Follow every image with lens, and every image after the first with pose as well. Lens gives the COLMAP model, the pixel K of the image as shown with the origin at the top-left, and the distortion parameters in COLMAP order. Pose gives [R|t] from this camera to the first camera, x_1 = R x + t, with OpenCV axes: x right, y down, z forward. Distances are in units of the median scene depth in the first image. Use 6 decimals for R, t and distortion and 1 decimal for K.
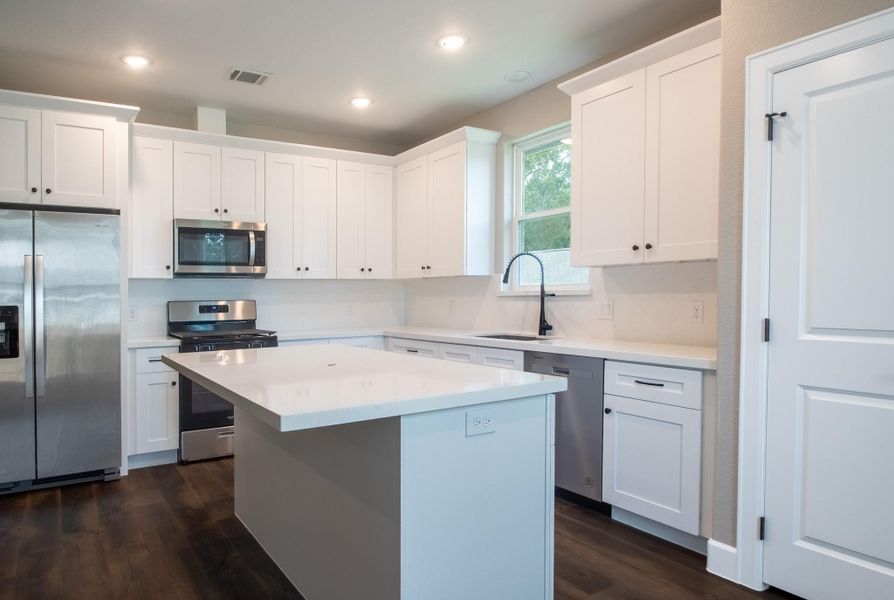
lens RADIAL K [[634.8, 0, 447.4], [0, 634.8, 296.5], [0, 0, 1]] dist [-0.004155, -0.010923]
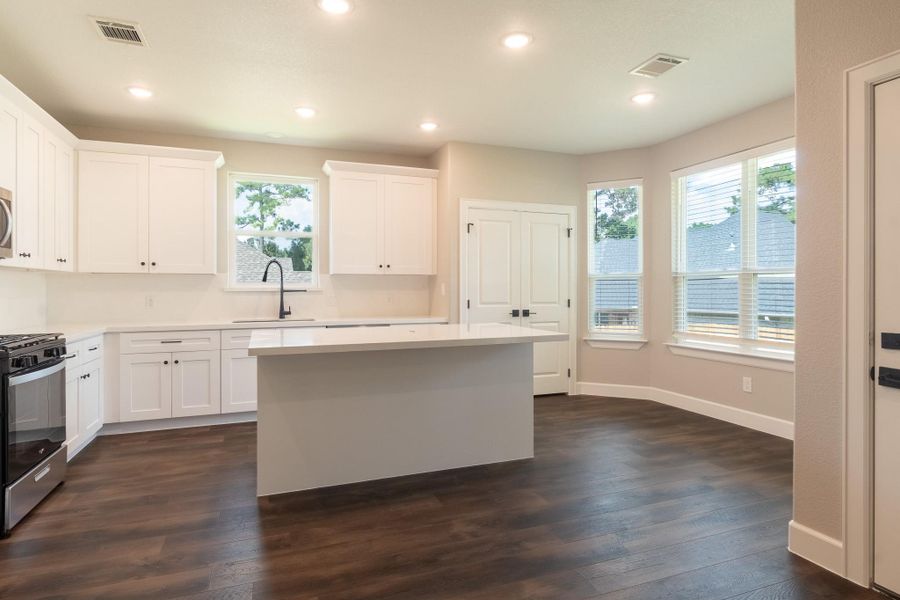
lens RADIAL K [[486.6, 0, 442.8], [0, 486.6, 297.0], [0, 0, 1]] dist [-0.004654, -0.001147]
pose [[0.149492, -0.013438, 0.988672, -1.037123], [-0.000629, 0.999906, 0.013685, -0.003938], [-0.988763, -0.002668, 0.149470, 0.543607]]
